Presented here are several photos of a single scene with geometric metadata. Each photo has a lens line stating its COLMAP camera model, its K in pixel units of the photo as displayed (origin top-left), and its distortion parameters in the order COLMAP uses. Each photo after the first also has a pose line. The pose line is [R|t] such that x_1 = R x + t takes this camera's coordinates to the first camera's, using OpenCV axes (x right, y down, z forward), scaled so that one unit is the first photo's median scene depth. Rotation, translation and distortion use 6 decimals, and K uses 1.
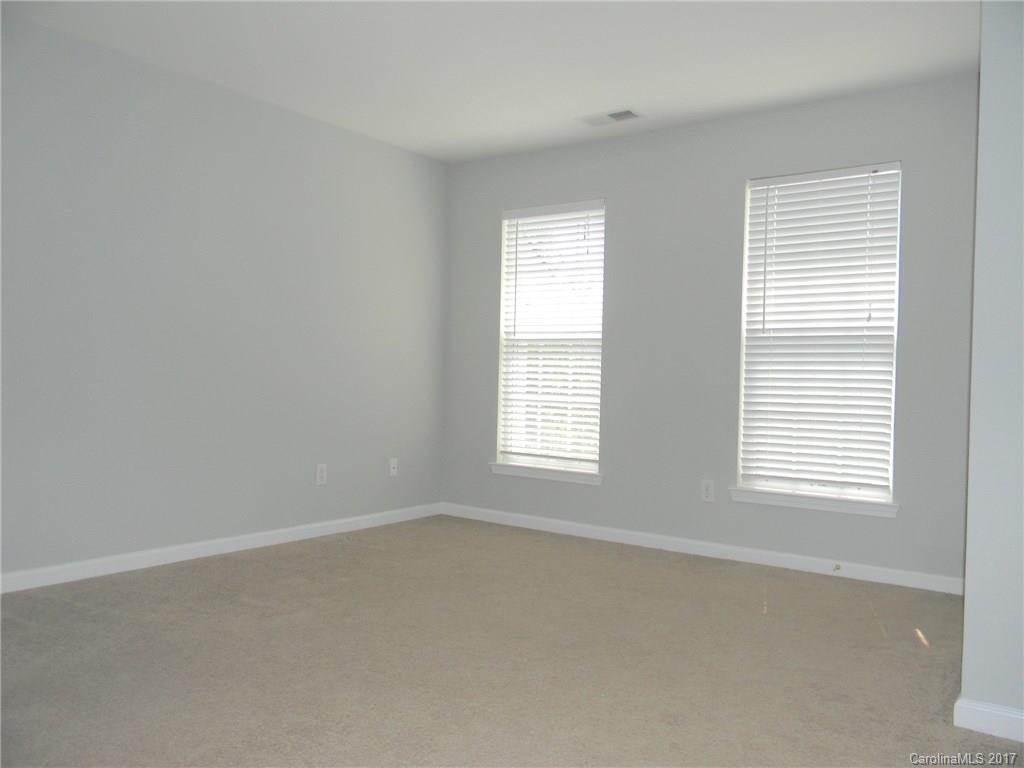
lens RADIAL K [[820.8, 0, 481.4], [0, 820.8, 383.1], [0, 0, 1]] dist [0.011200, -0.032141]
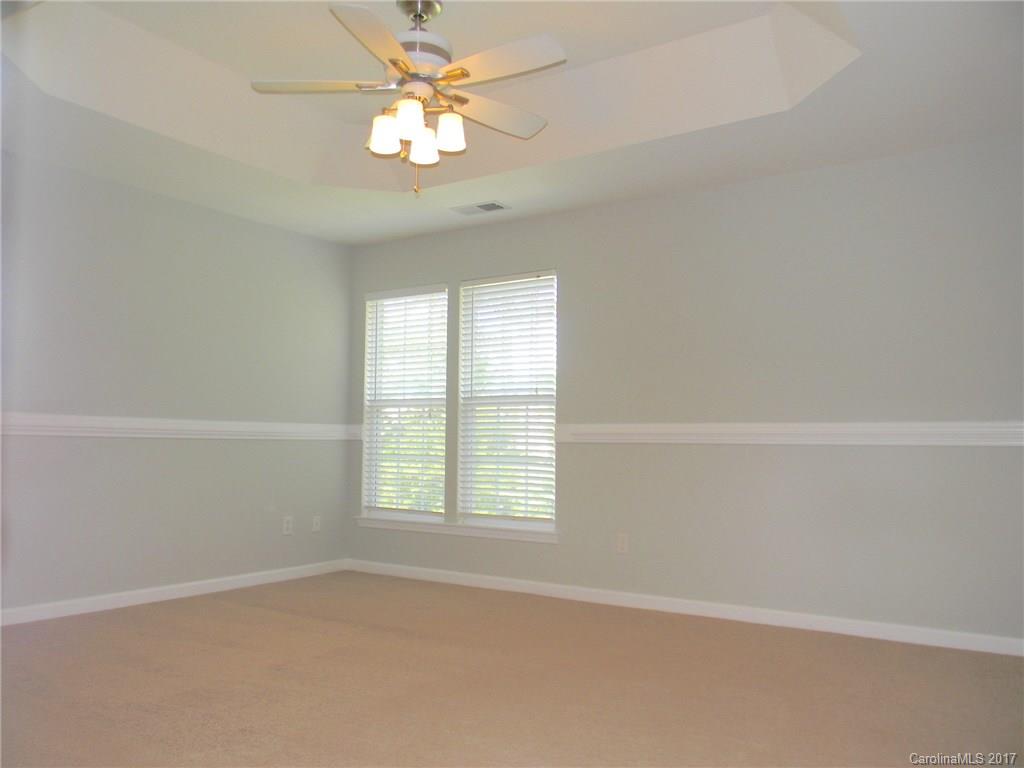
lens RADIAL K [[820.8, 0, 520.4], [0, 820.8, 393.8], [0, 0, 1]] dist [0.011200, -0.032141]
pose [[0.998346, -0.015098, 0.055472, 0.174486], [0.018659, 0.997760, -0.064246, 0.005782], [-0.054378, 0.065175, 0.996391, -0.134658]]
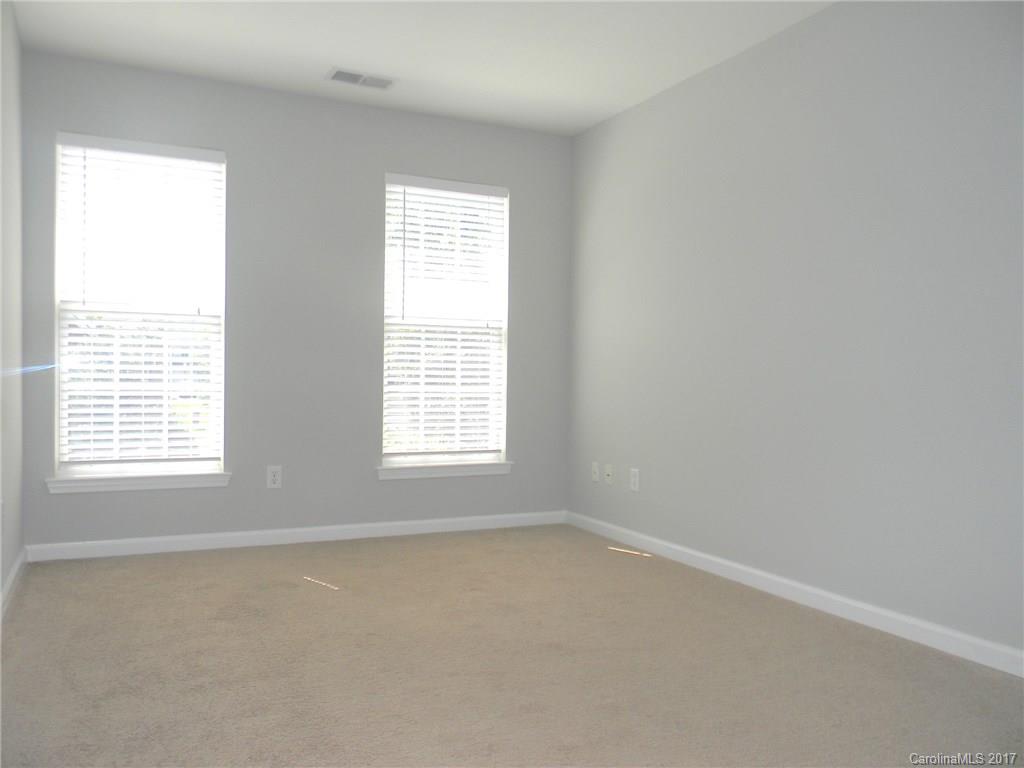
lens RADIAL K [[820.8, 0, 519.6], [0, 820.8, 380.0], [0, 0, 1]] dist [0.011200, -0.032141]
pose [[0.486912, -0.032733, 0.872838, -0.657139], [0.002665, 0.999349, 0.035991, -0.024230], [-0.873447, -0.015199, 0.486682, 0.455721]]
